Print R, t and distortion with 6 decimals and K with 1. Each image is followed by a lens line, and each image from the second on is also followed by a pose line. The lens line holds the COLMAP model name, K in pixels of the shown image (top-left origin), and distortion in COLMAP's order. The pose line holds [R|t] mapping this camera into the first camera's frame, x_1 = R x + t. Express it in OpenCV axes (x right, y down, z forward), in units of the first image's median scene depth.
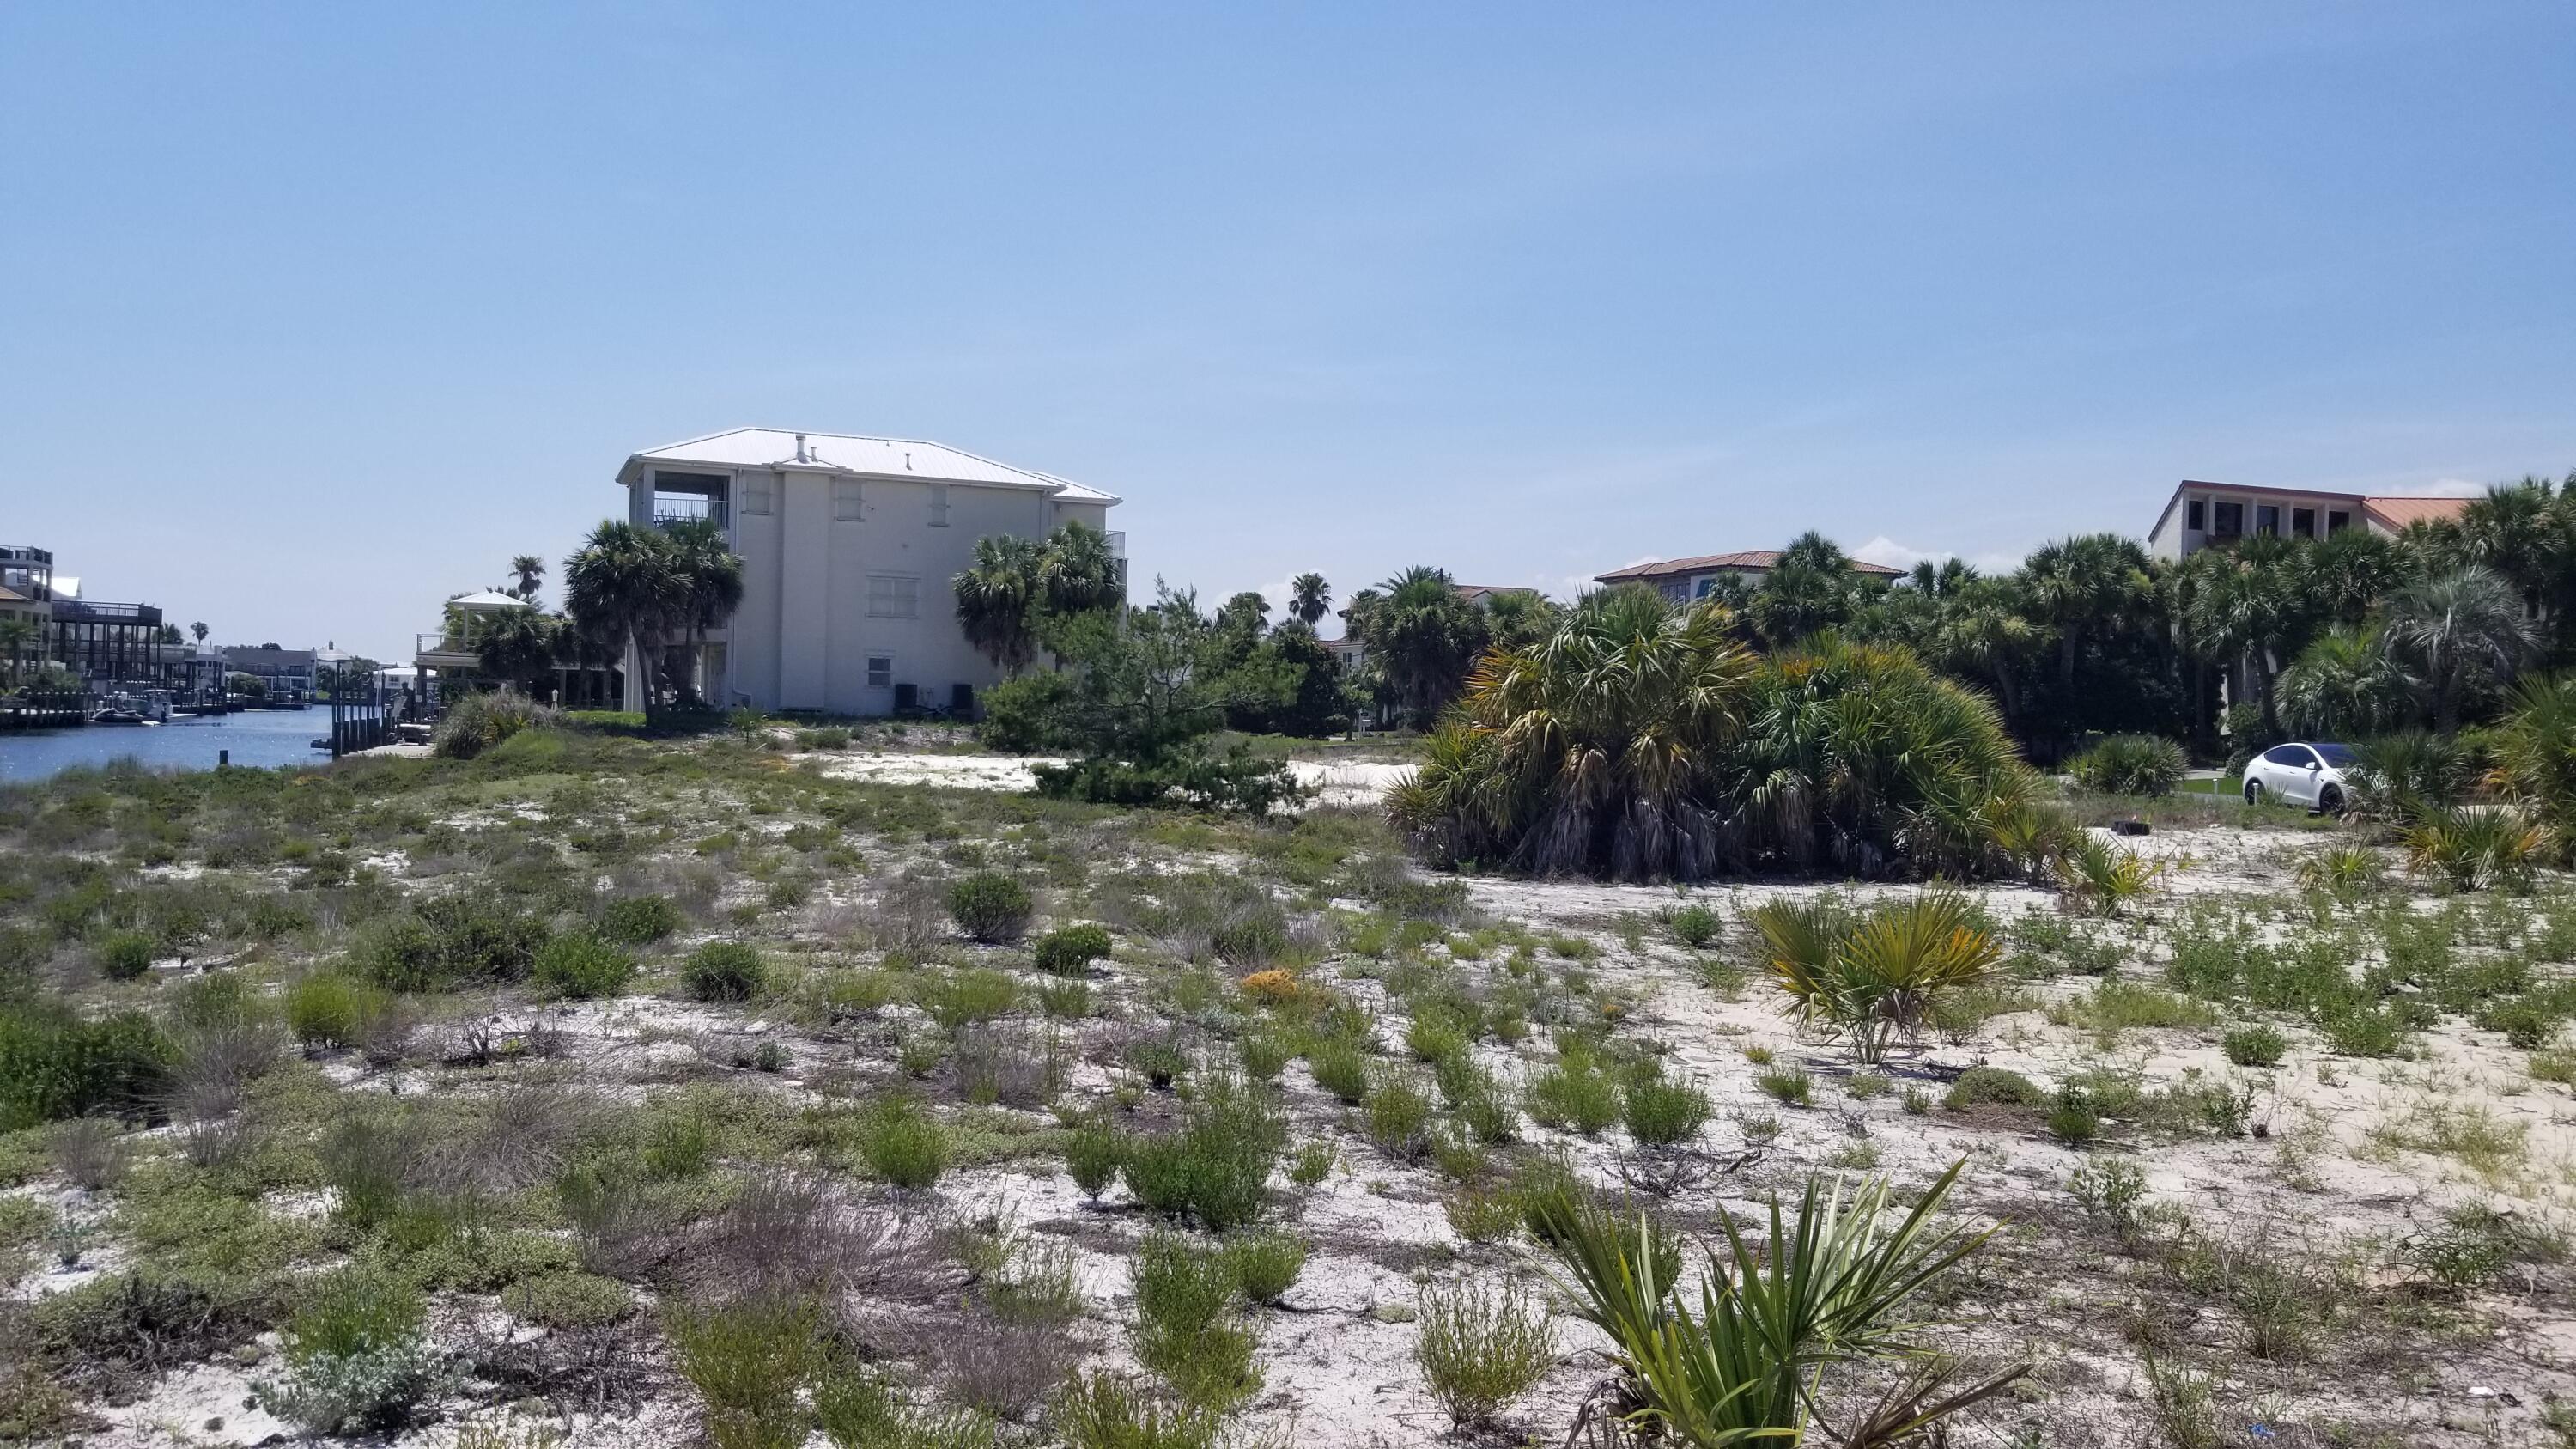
lens RADIAL K [[2000.1, 0, 1257.4], [0, 2000.1, 735.0], [0, 0, 1]] dist [0.081388, -0.144057]
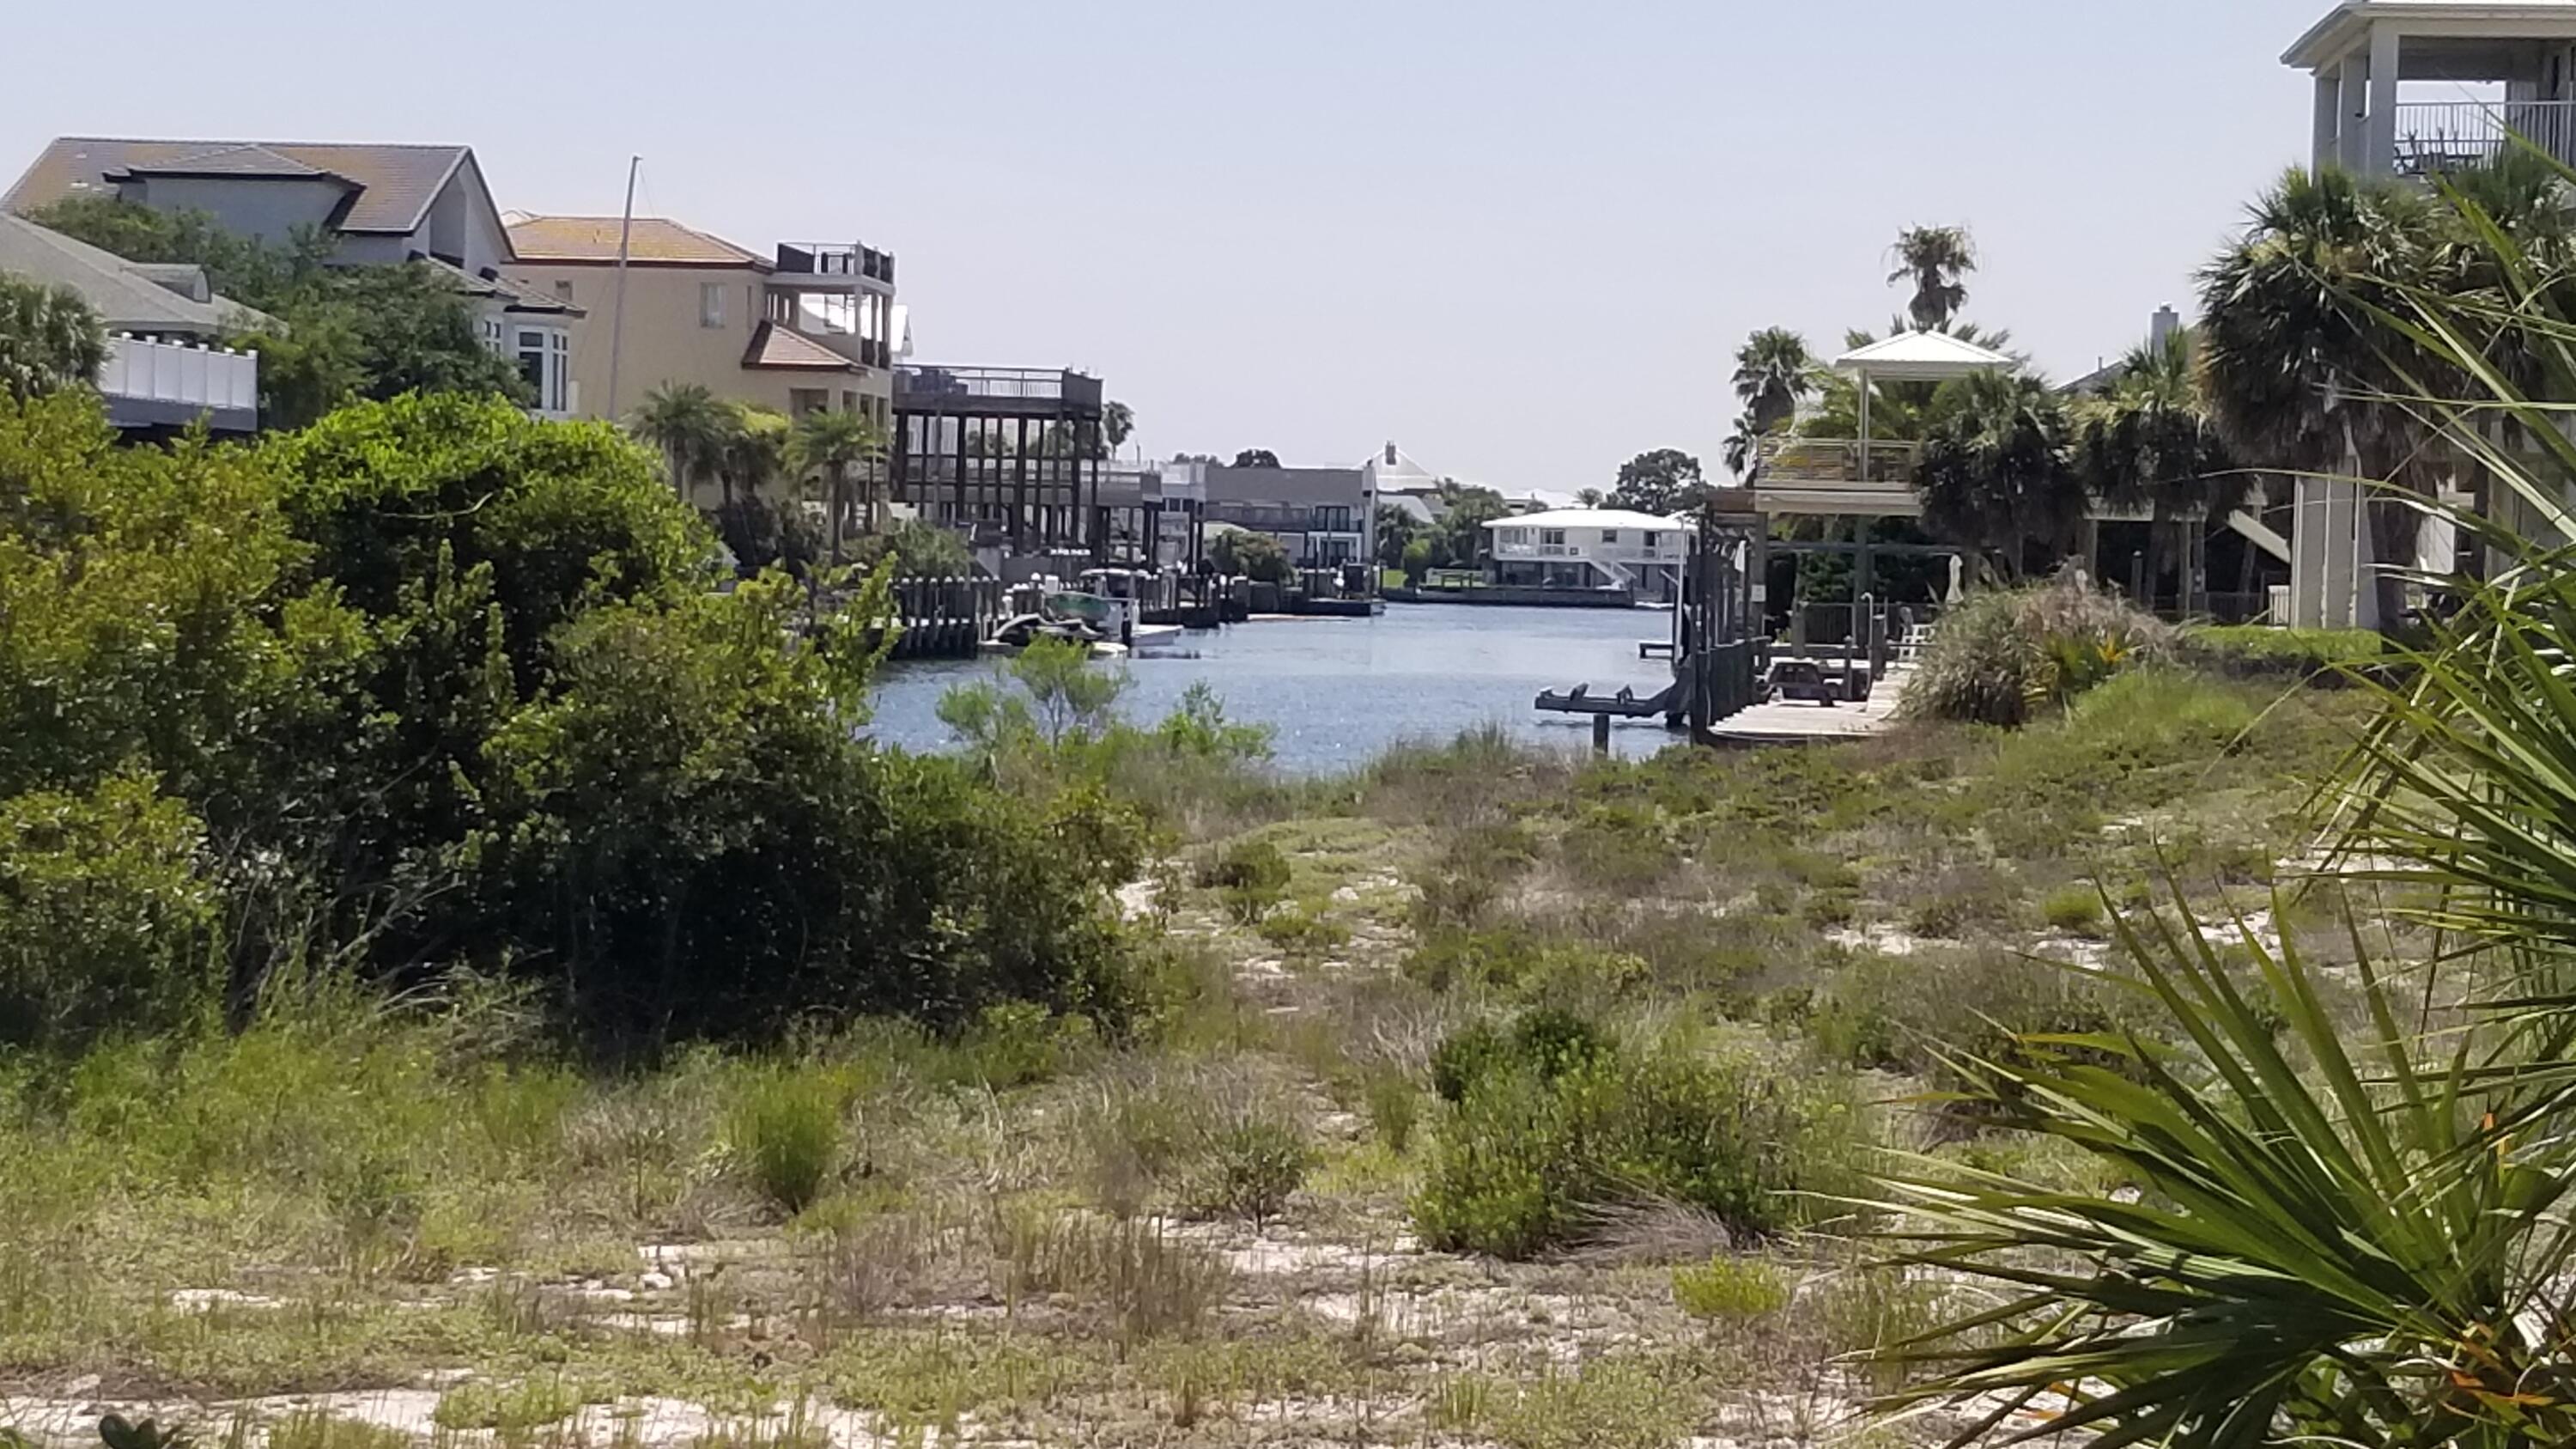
lens RADIAL K [[5625.8, 0, 1125.0], [0, 5625.8, 697.2], [0, 0, 1]] dist [0.113514, 0.000000]
pose [[0.892142, 0.006042, -0.451715, -0.010793], [-0.004813, 0.999981, 0.003869, -0.000752], [0.451730, -0.001277, 0.892154, -0.140324]]
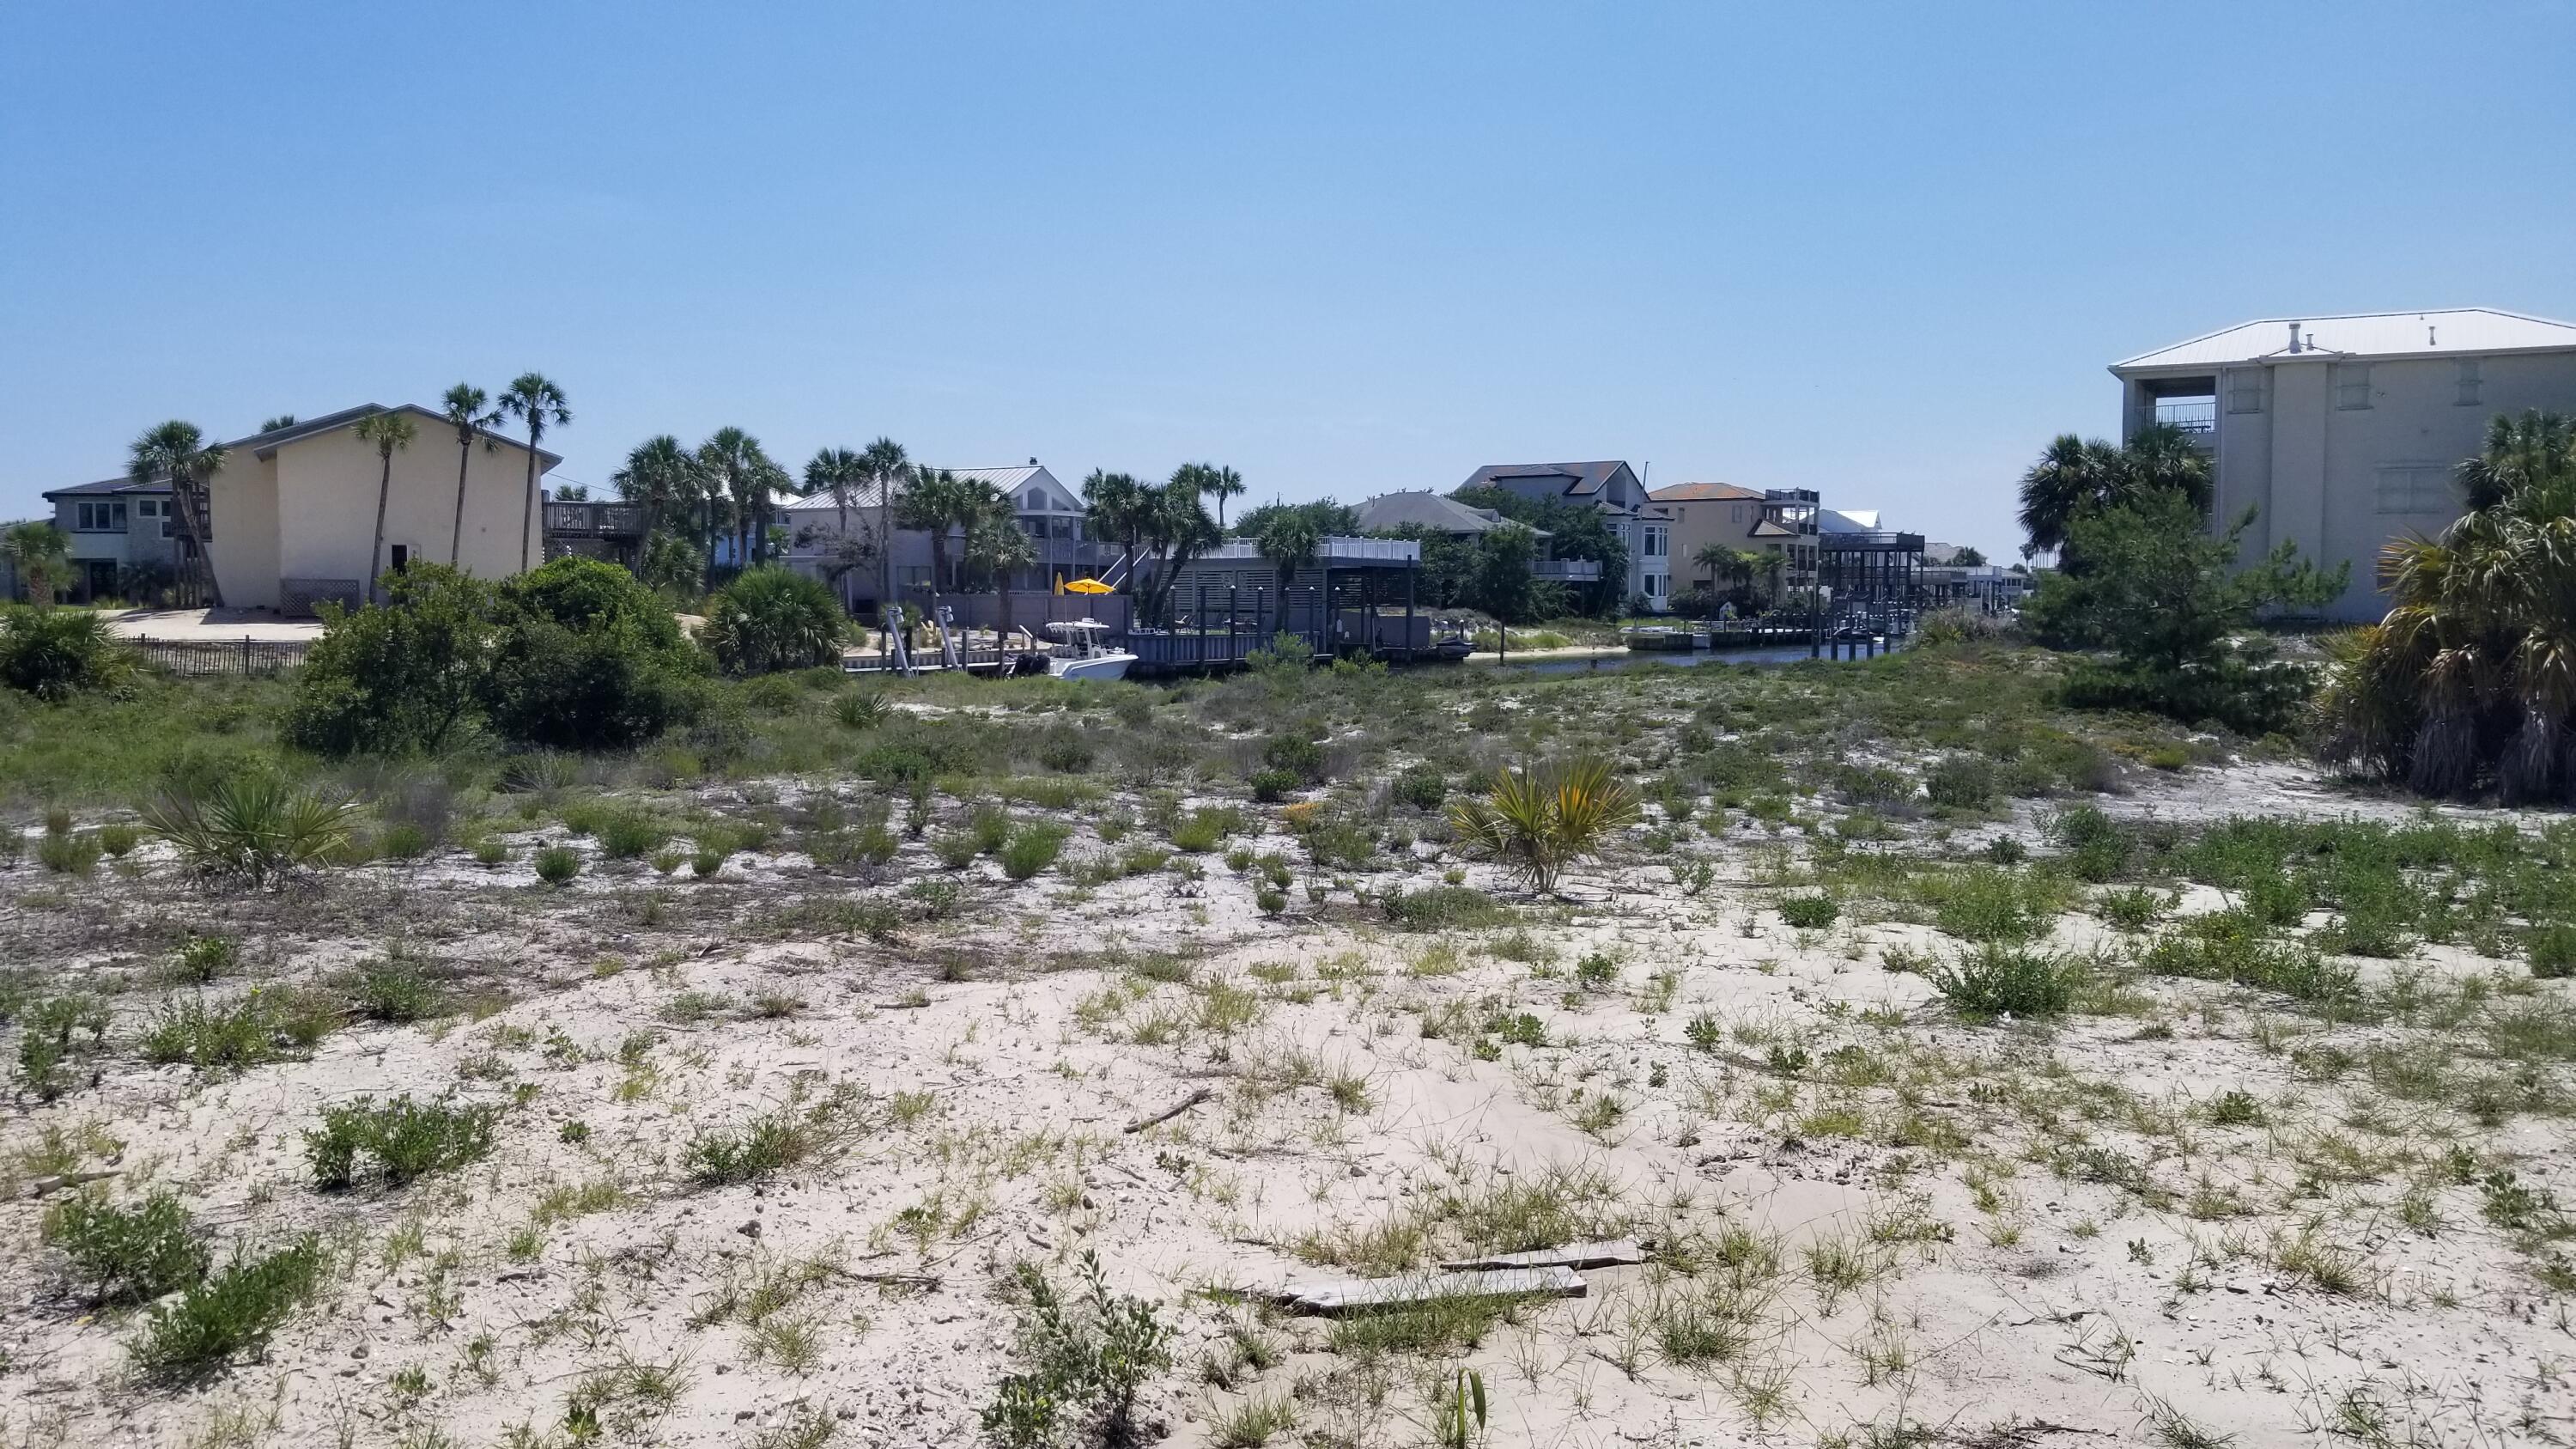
lens RADIAL K [[2000.1, 0, 1205.0], [0, 2000.1, 704.4], [0, 0, 1]] dist [0.081388, -0.144057]
pose [[0.624056, 0.014907, -0.781237, 0.200038], [0.005925, 0.999699, 0.023808, 0.002850], [0.781357, -0.019487, 0.623780, 0.013770]]
